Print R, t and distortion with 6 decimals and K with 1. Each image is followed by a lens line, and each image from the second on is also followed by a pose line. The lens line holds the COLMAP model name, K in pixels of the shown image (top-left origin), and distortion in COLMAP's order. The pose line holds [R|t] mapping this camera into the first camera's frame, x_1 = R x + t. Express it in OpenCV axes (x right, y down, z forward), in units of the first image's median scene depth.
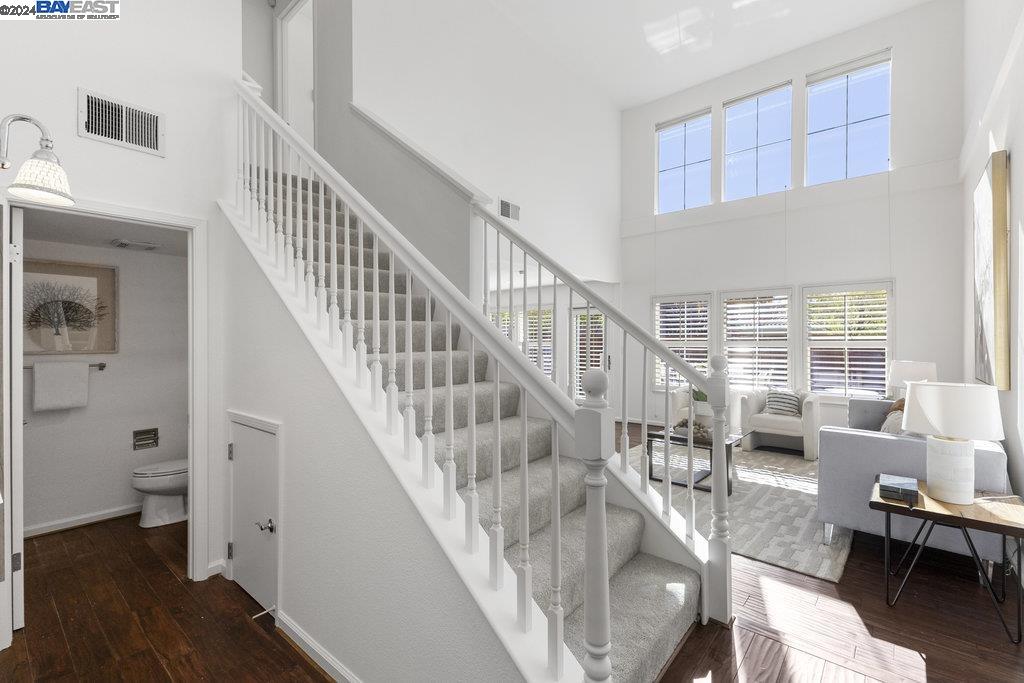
lens RADIAL K [[441.9, 0, 521.9], [0, 441.9, 339.9], [0, 0, 1]] dist [0.012637, -0.004791]
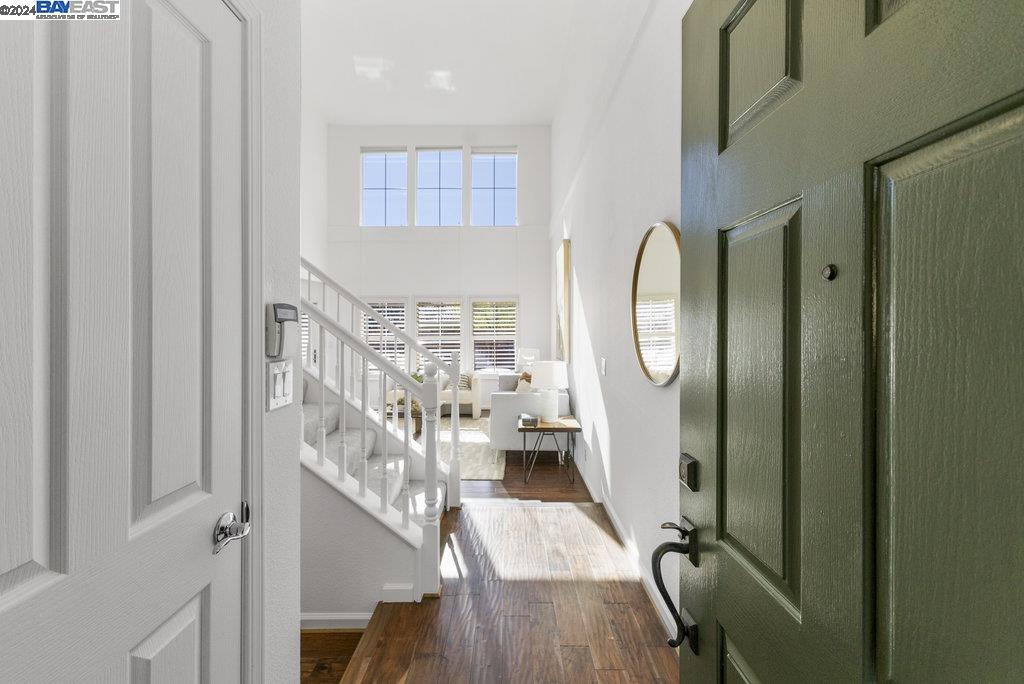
lens RADIAL K [[441.9, 0, 507.3], [0, 441.9, 331.3], [0, 0, 1]] dist [0.012637, -0.004791]
pose [[0.769637, -0.001058, 0.638481, -0.176791], [-0.000497, 0.999997, 0.002257, -0.016181], [-0.638481, -0.002054, 0.769634, -0.157651]]
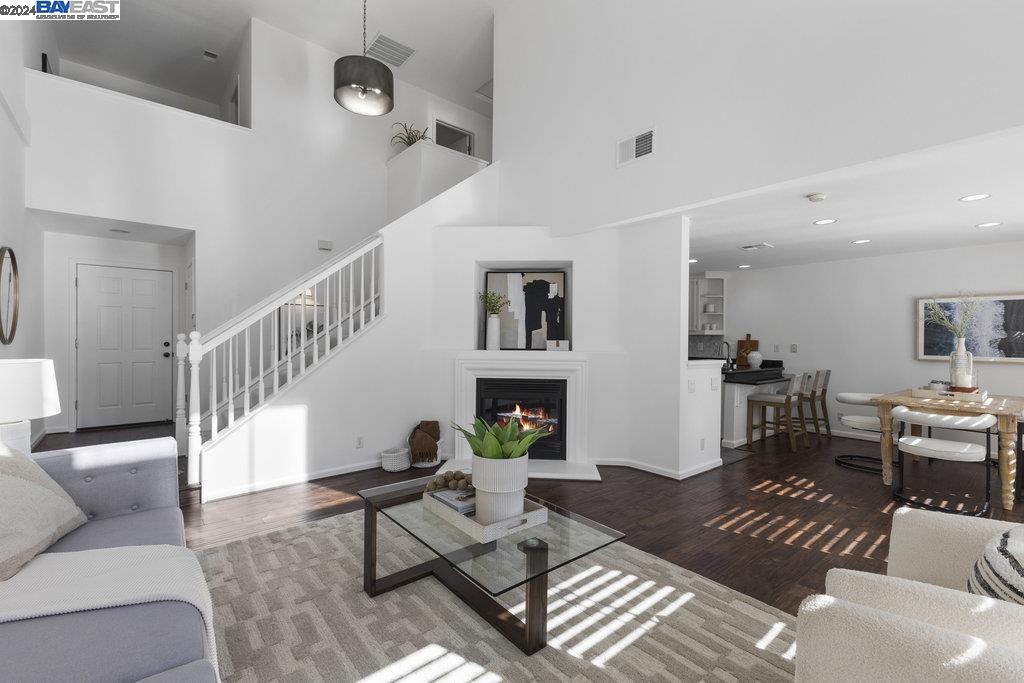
lens RADIAL K [[441.9, 0, 514.3], [0, 441.9, 339.9], [0, 0, 1]] dist [0.012637, -0.004791]
pose [[-0.164737, 0.003242, -0.986332, 0.693298], [-0.006916, 0.999966, 0.004442, 0.018738], [0.986313, 0.007553, -0.164709, 0.891990]]
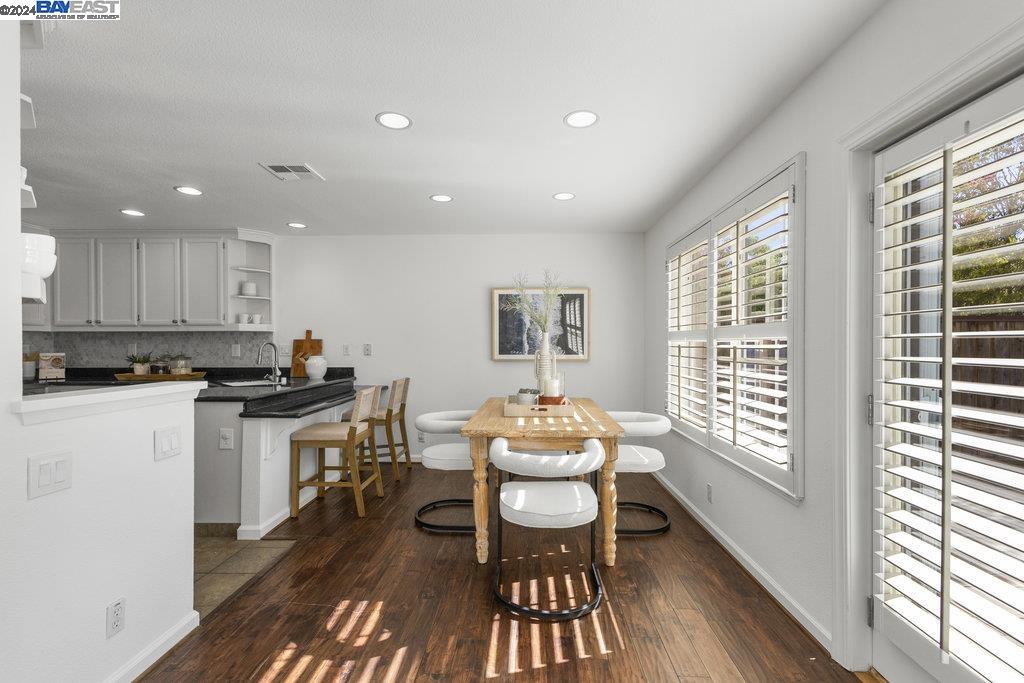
lens RADIAL K [[441.9, 0, 508.1], [0, 441.9, 346.4], [0, 0, 1]] dist [0.012637, -0.004791]
pose [[0.613962, 0.006204, -0.789311, 0.254296], [0.003169, 0.999942, 0.010325, 0.026422], [0.789329, -0.008840, 0.613907, 1.117418]]
